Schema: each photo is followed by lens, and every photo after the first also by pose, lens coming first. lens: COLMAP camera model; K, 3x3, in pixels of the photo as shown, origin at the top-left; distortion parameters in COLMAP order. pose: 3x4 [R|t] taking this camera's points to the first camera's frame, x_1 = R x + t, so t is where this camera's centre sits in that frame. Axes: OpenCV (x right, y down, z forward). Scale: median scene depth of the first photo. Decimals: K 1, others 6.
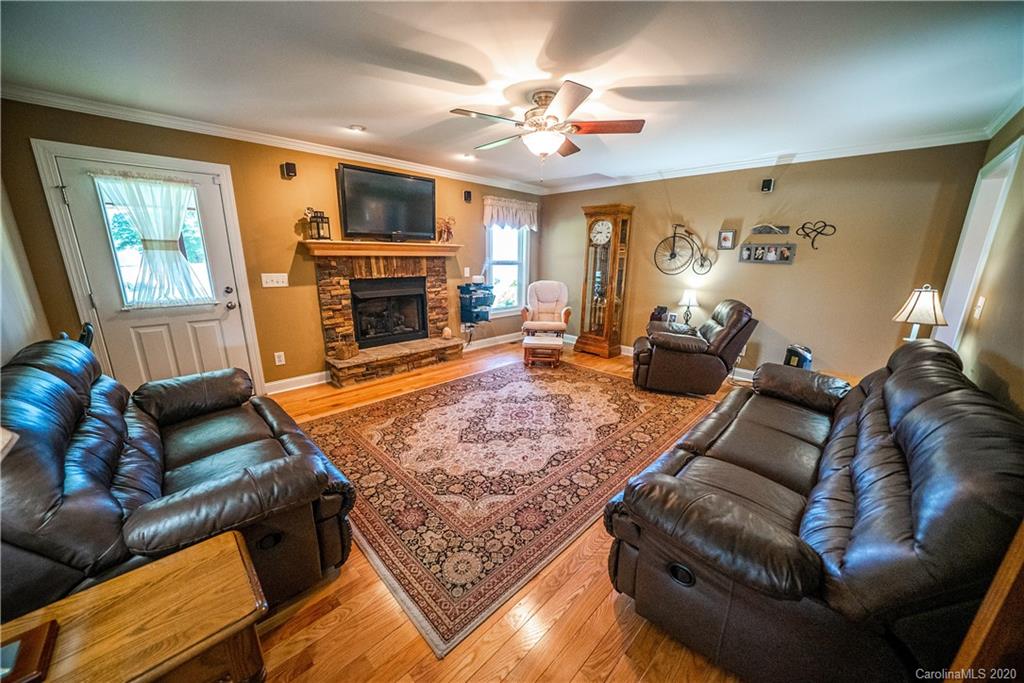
lens RADIAL K [[353.3, 0, 511.1], [0, 353.3, 347.6], [0, 0, 1]] dist [-0.018888, 0.000074]
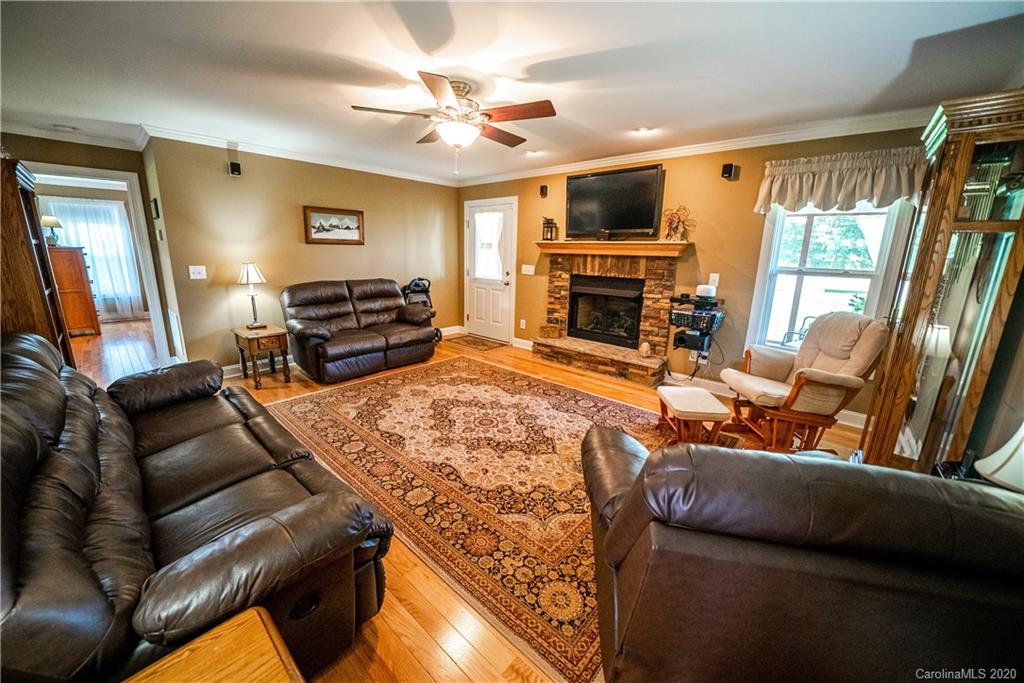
lens RADIAL K [[372.2, 0, 511.8], [0, 372.2, 332.8], [0, 0, 1]] dist [-0.001275, 0.000053]
pose [[0.069176, 0.207464, -0.975794, 0.795581], [-0.269350, 0.945694, 0.181970, -0.191892], [0.960555, 0.250242, 0.121300, 0.752443]]
